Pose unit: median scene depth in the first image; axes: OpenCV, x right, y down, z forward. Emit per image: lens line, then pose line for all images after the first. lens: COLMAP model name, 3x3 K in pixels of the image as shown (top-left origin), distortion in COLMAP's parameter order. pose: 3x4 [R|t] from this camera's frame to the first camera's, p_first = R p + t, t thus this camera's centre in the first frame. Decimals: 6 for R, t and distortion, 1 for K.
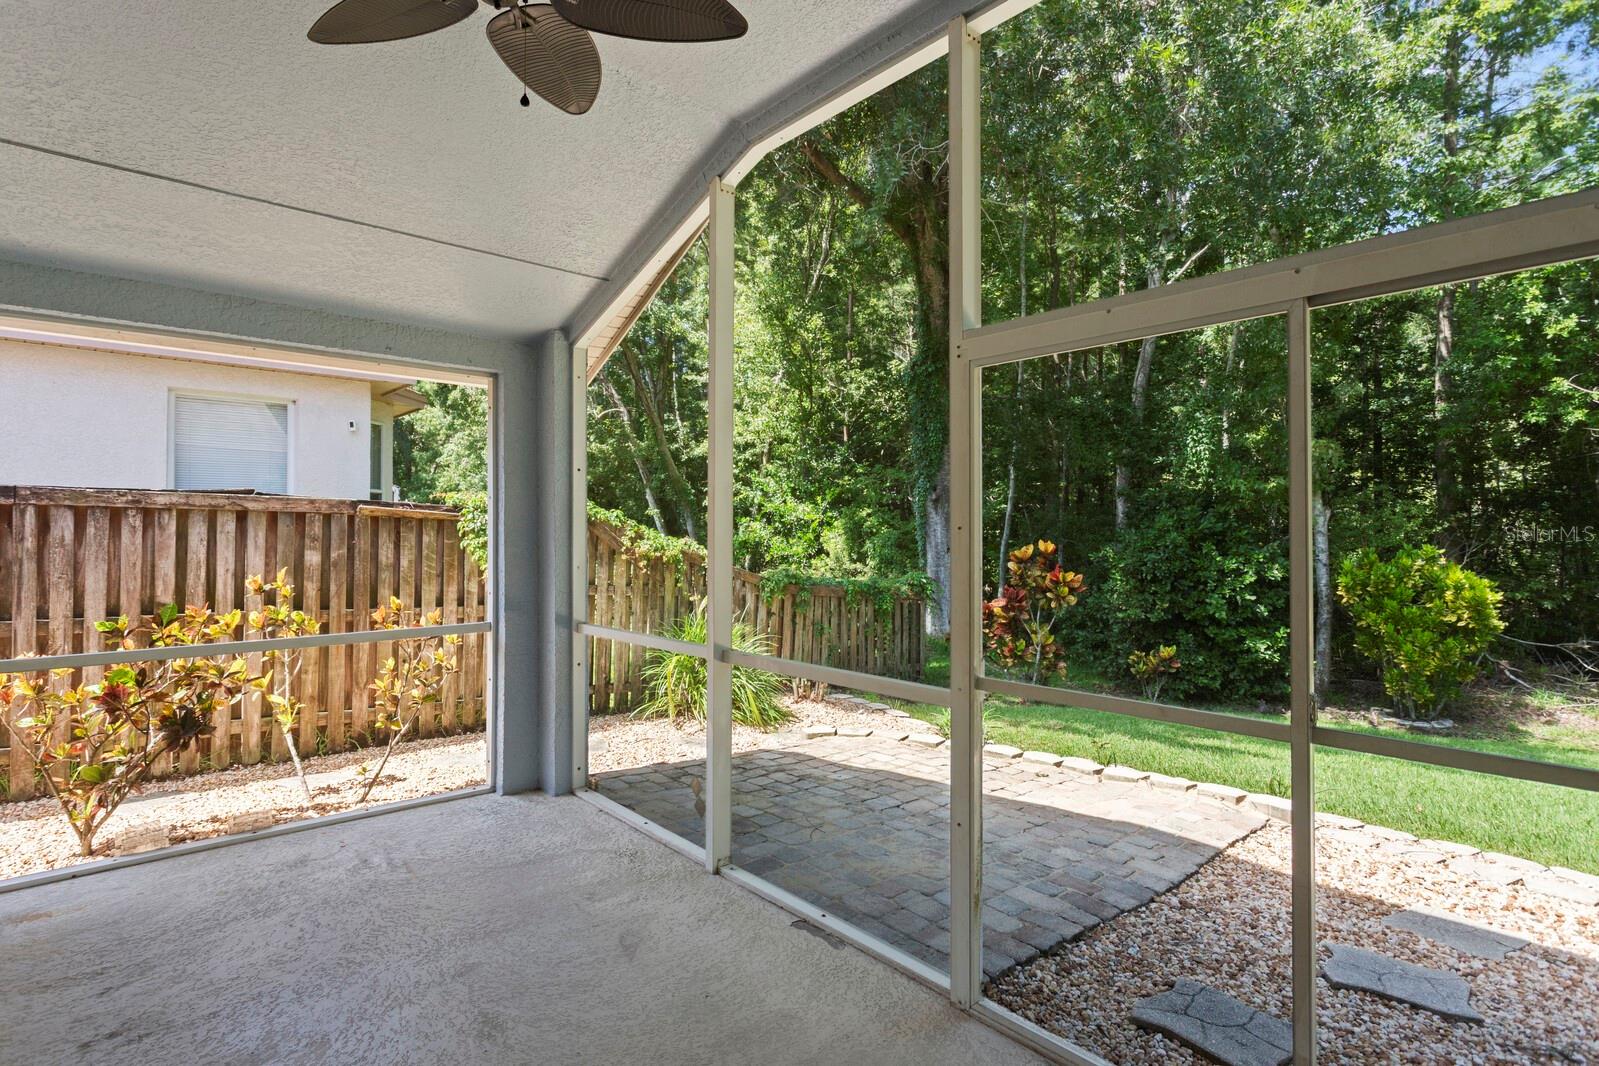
lens RADIAL K [[797.4, 0, 802.6], [0, 797.4, 524.2], [0, 0, 1]] dist [-0.014903, 0.004704]
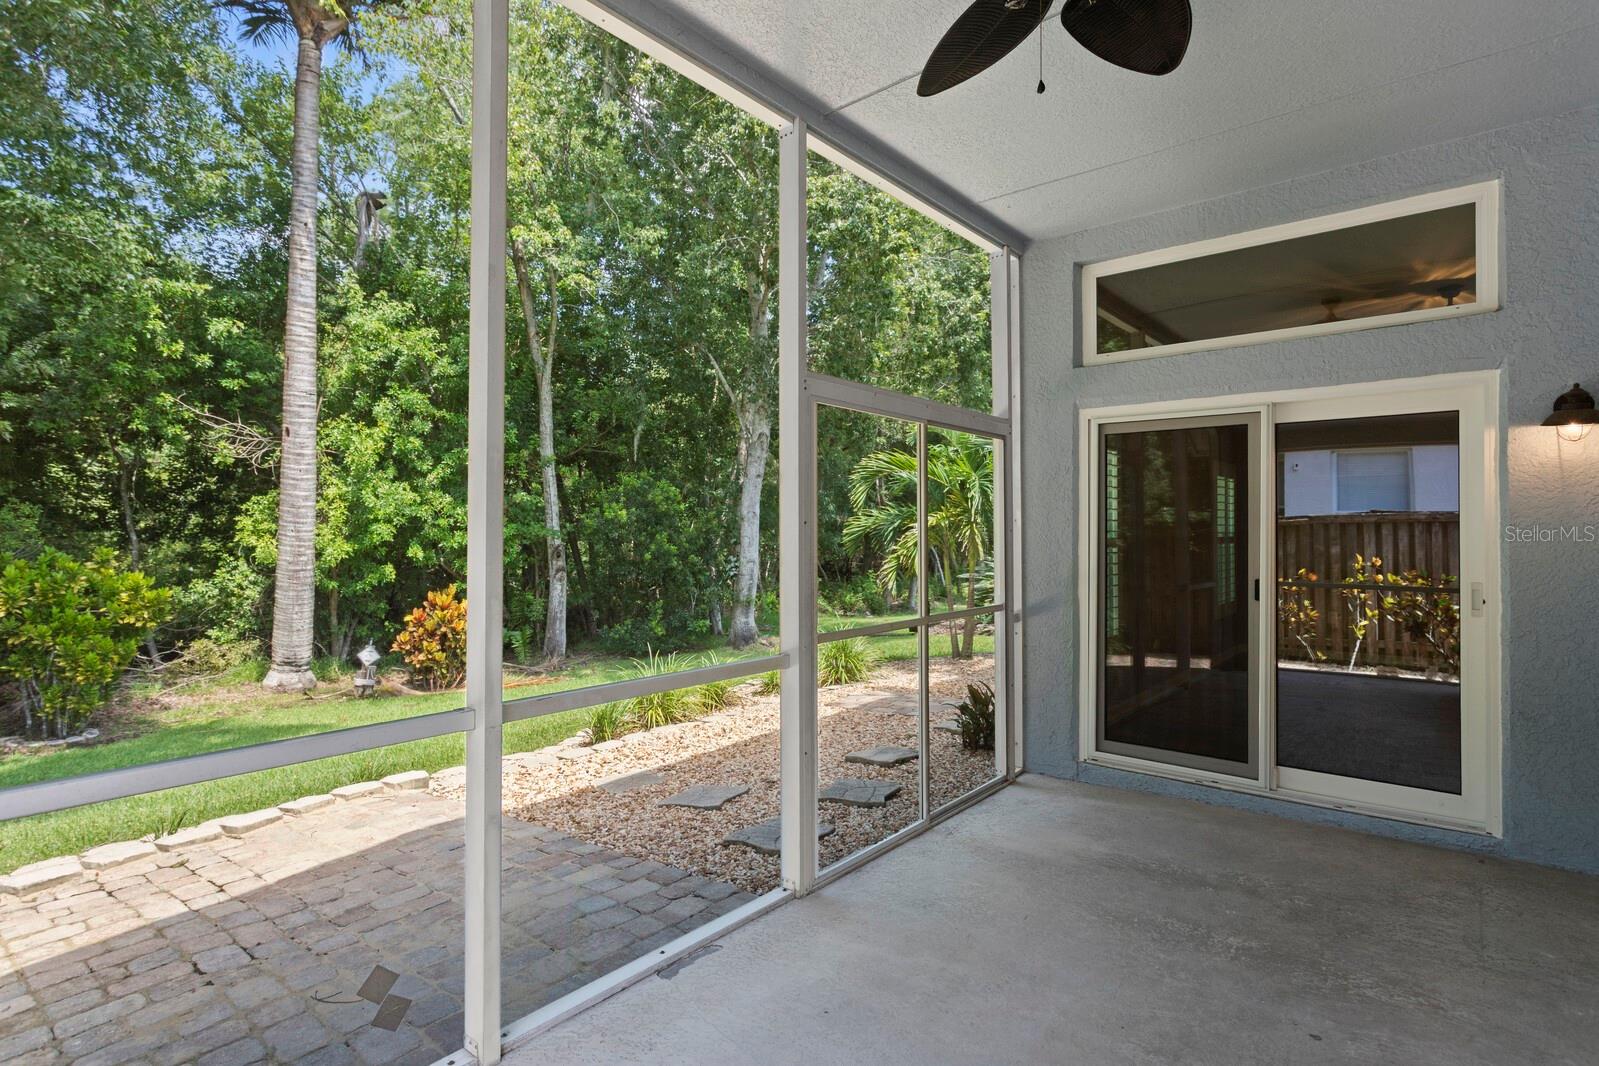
lens RADIAL K [[797.4, 0, 794.7], [0, 797.4, 526.3], [0, 0, 1]] dist [-0.014903, 0.004704]
pose [[-0.129695, 0.007579, 0.991525, -0.531423], [-0.005349, 0.999951, -0.008343, 0.009634], [-0.991539, -0.006385, -0.129648, 0.579903]]
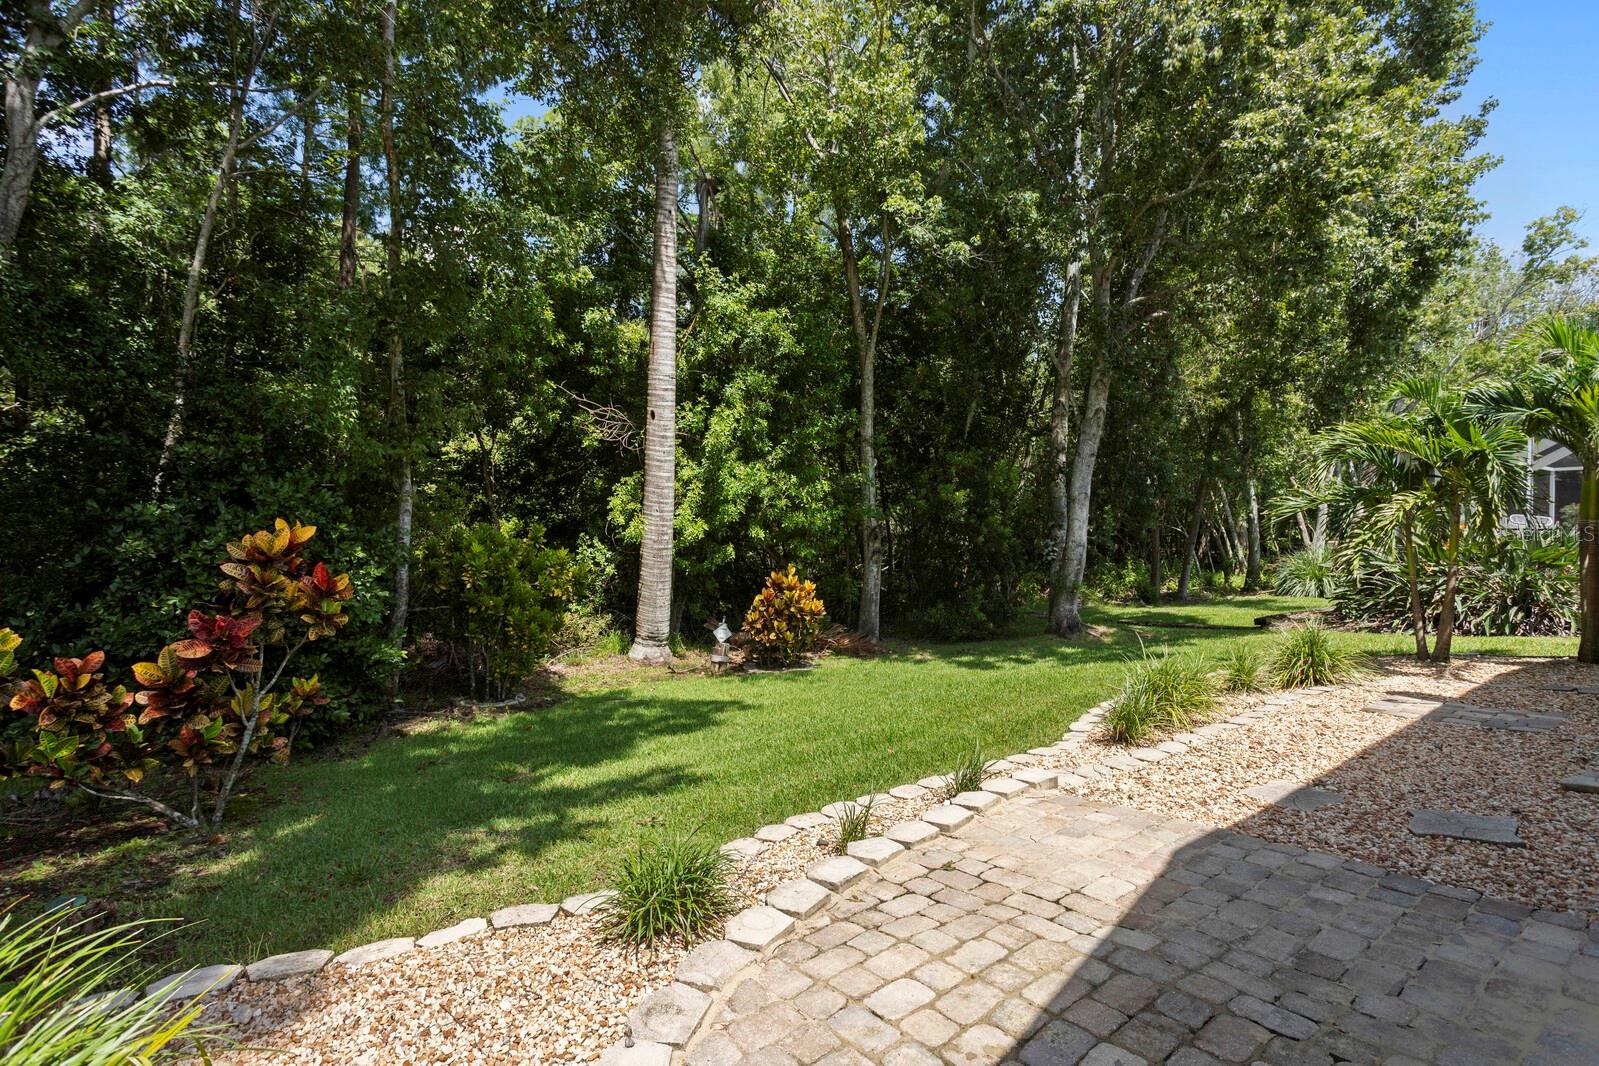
lens RADIAL K [[797.4, 0, 794.6], [0, 797.4, 528.9], [0, 0, 1]] dist [-0.014903, 0.004704]
pose [[0.080149, -0.016925, 0.996639, -0.400610], [-0.011167, 0.999778, 0.017876, 0.019755], [-0.996720, -0.012563, 0.079942, 1.191232]]
